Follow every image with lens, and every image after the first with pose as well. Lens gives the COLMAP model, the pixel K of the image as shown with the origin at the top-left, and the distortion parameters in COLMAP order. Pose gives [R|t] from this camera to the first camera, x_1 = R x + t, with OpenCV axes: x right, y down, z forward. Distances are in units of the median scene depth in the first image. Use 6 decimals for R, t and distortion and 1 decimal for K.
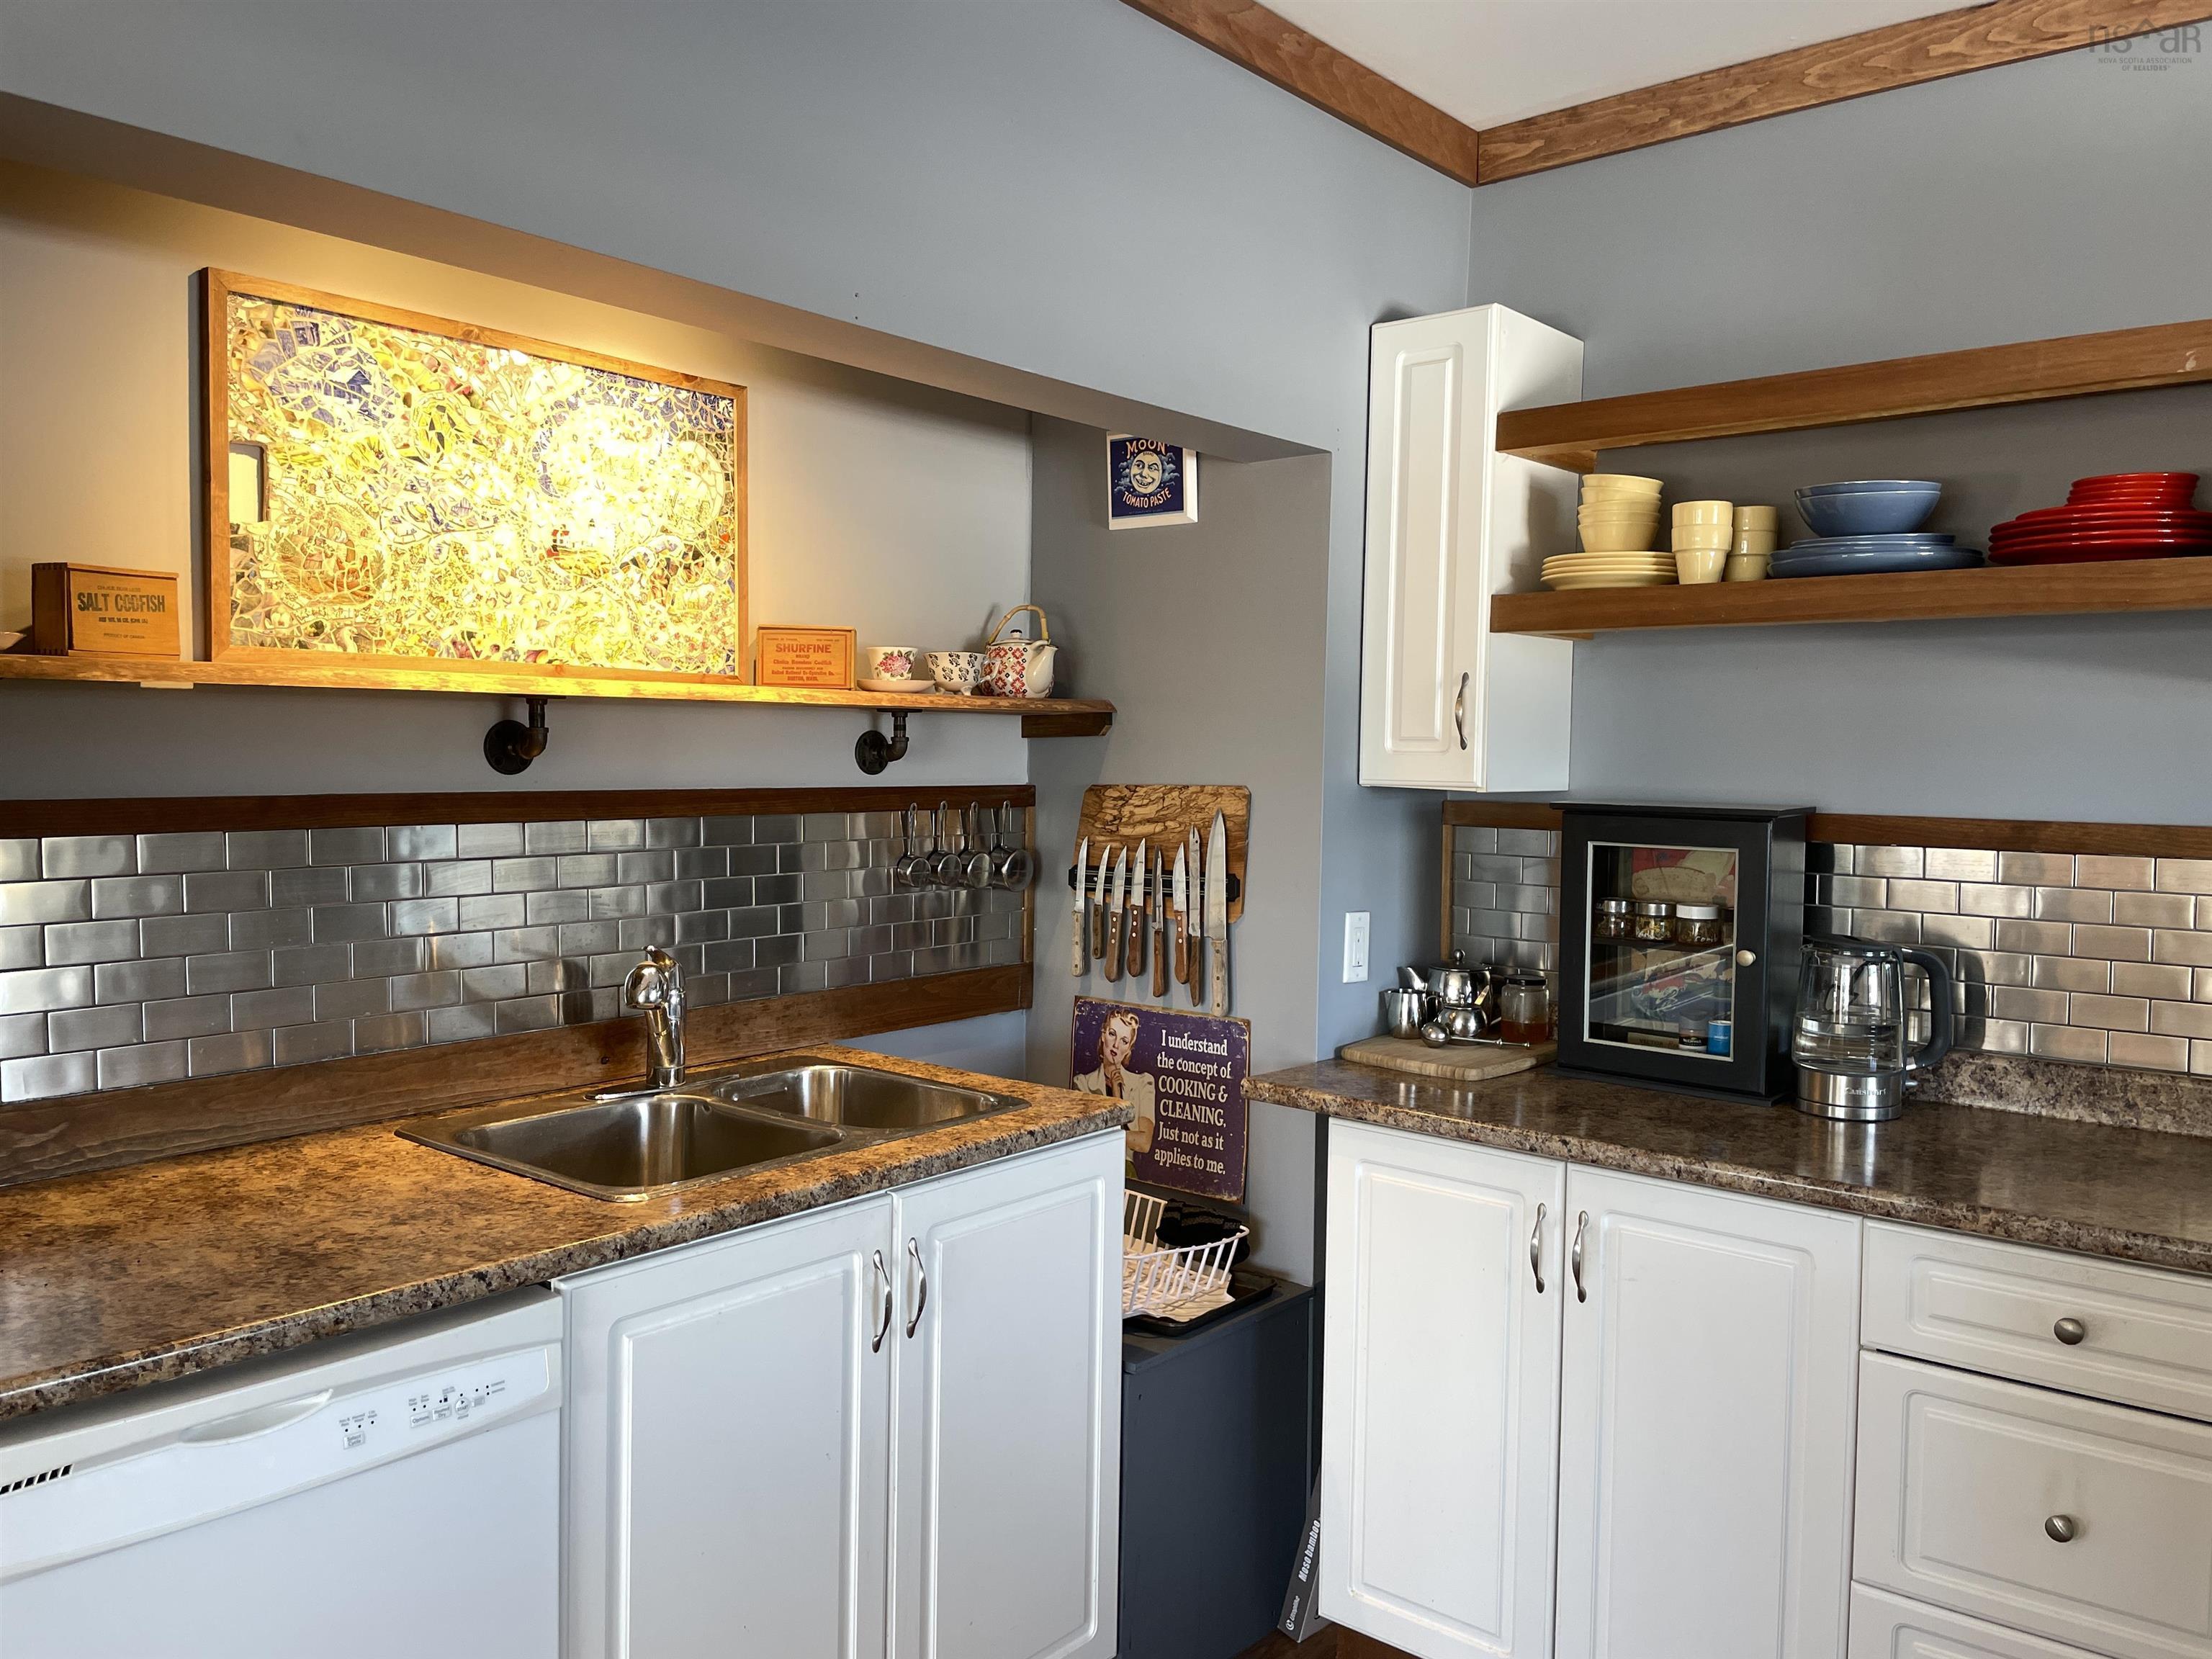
lens RADIAL K [[1659.2, 0, 1095.8], [0, 1659.2, 827.7], [0, 0, 1]] dist [0.029248, -0.013903]
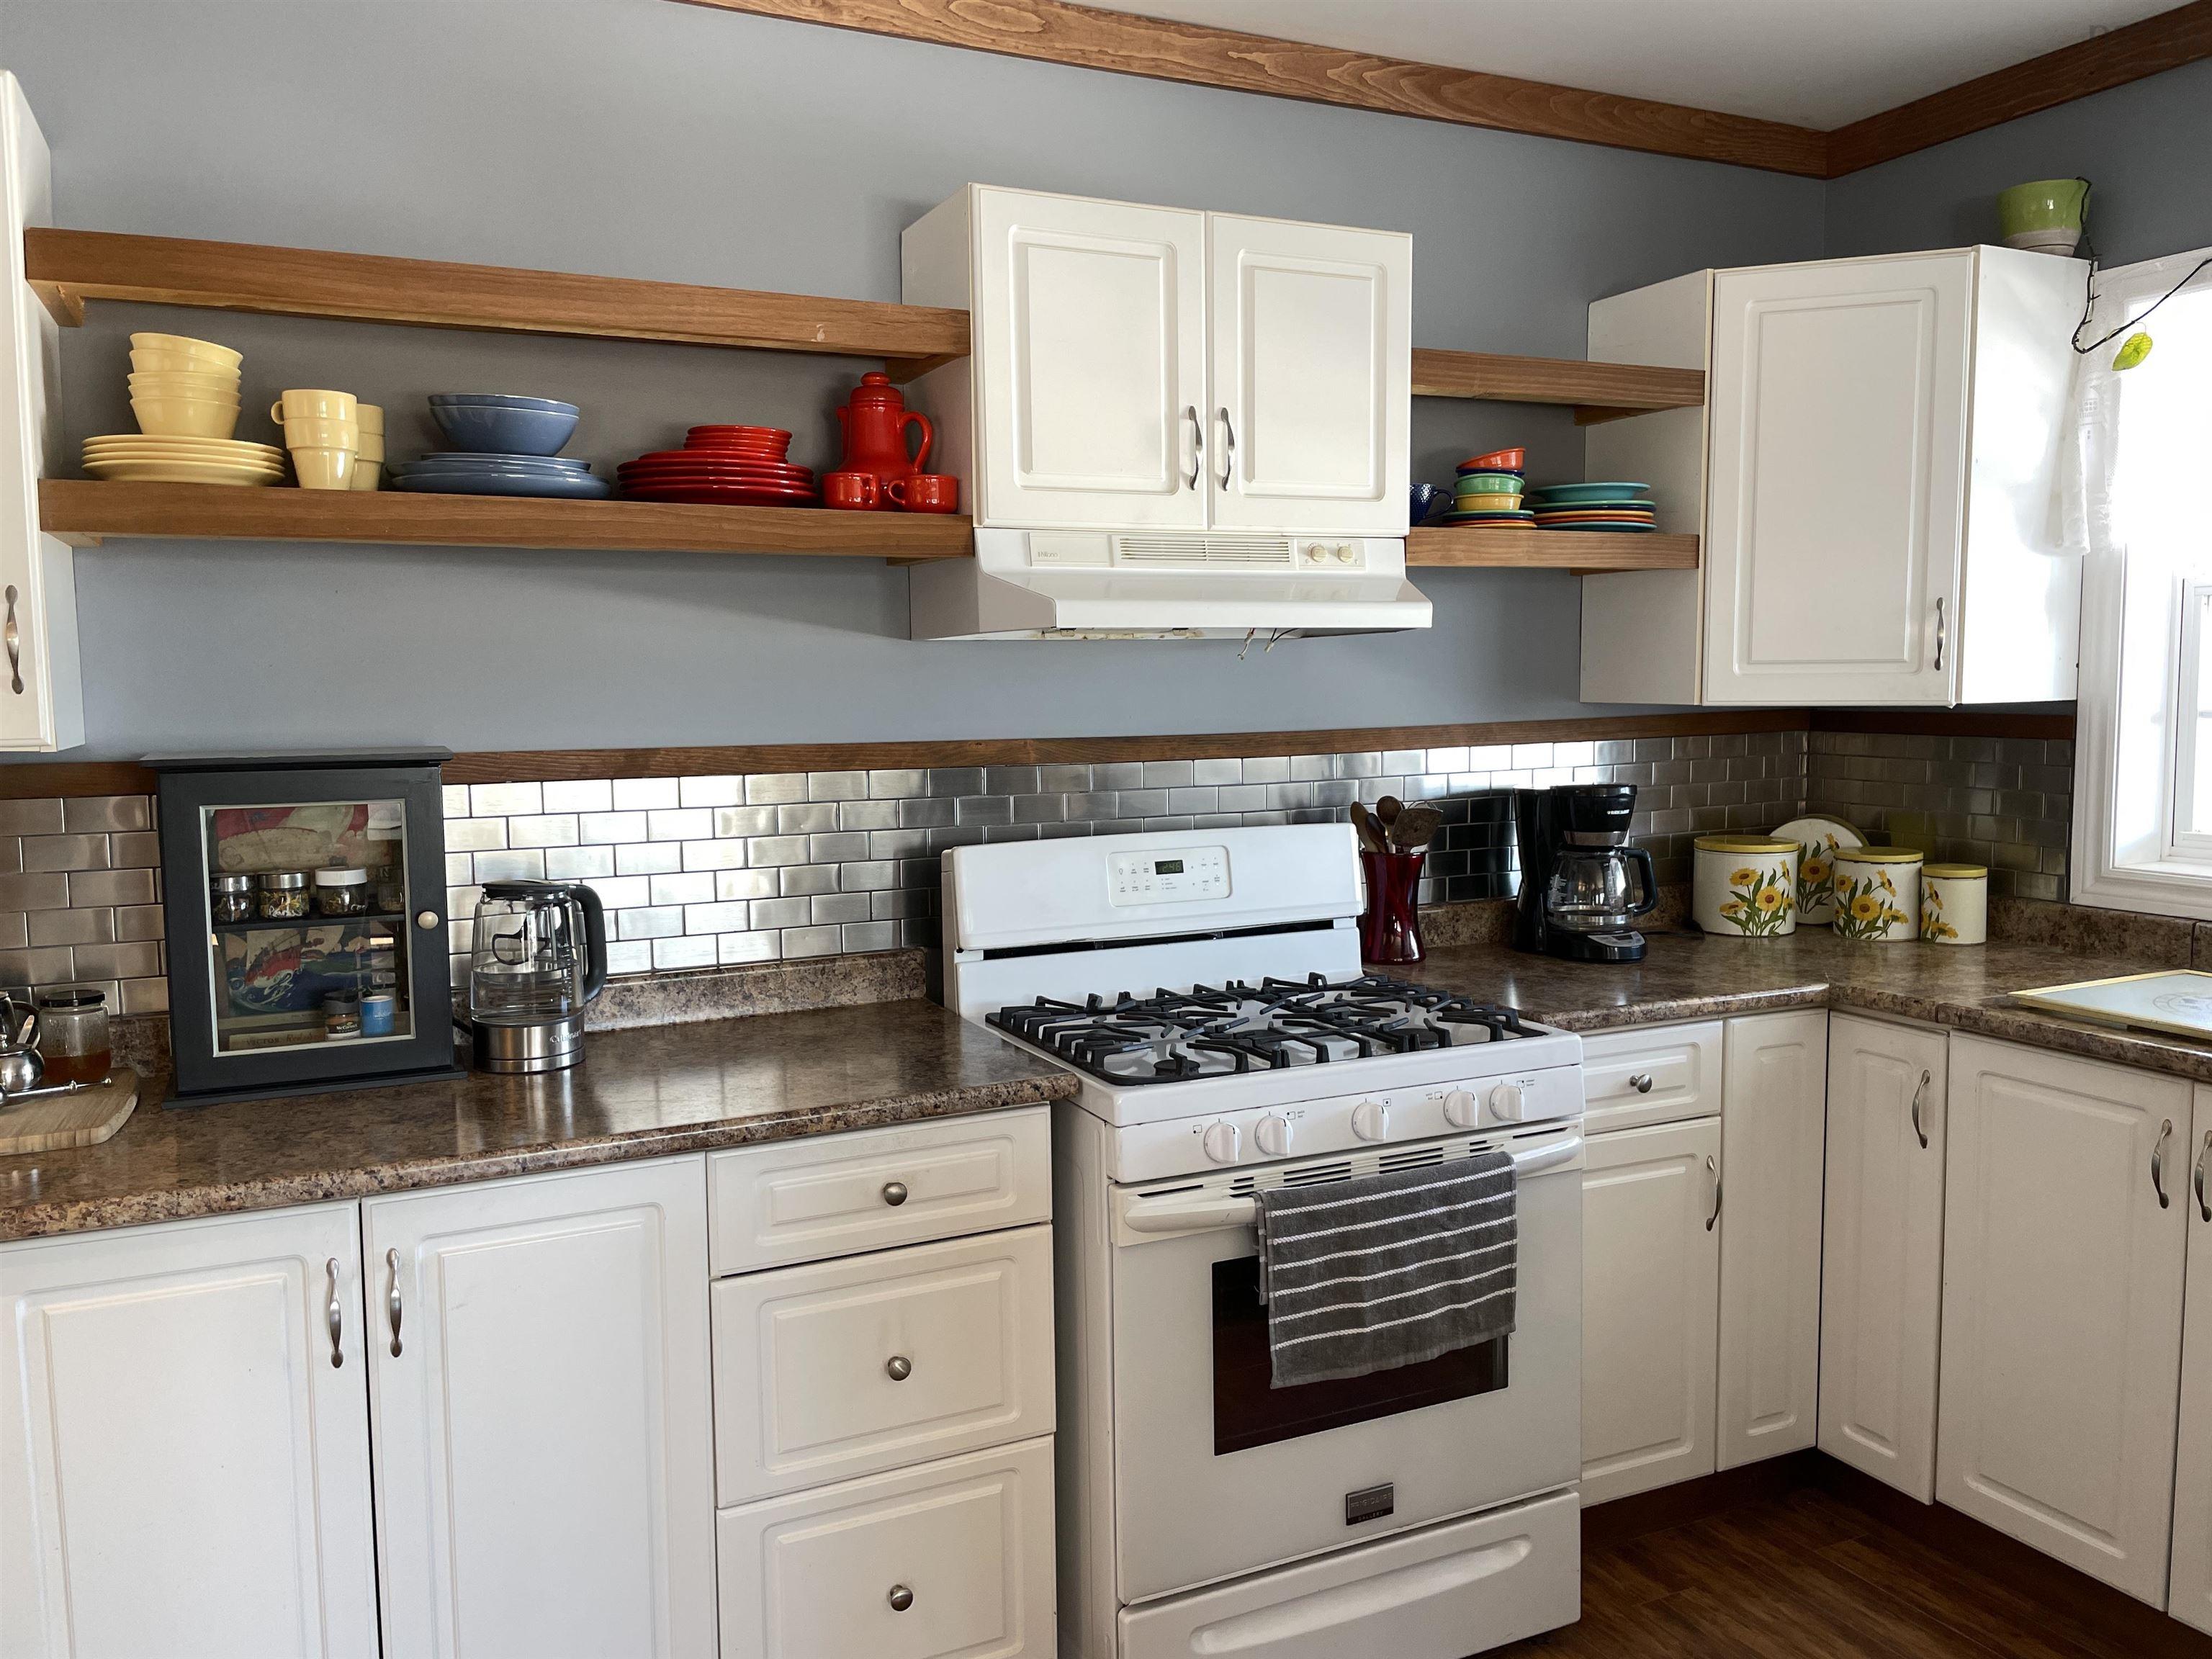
lens RADIAL K [[1659.2, 0, 1099.5], [0, 1659.2, 827.9], [0, 0, 1]] dist [0.029248, -0.013903]
pose [[0.414203, -0.098543, 0.904834, -0.268640], [0.062750, 0.994848, 0.079622, -0.019589], [-0.908019, 0.023799, 0.418253, 0.306581]]
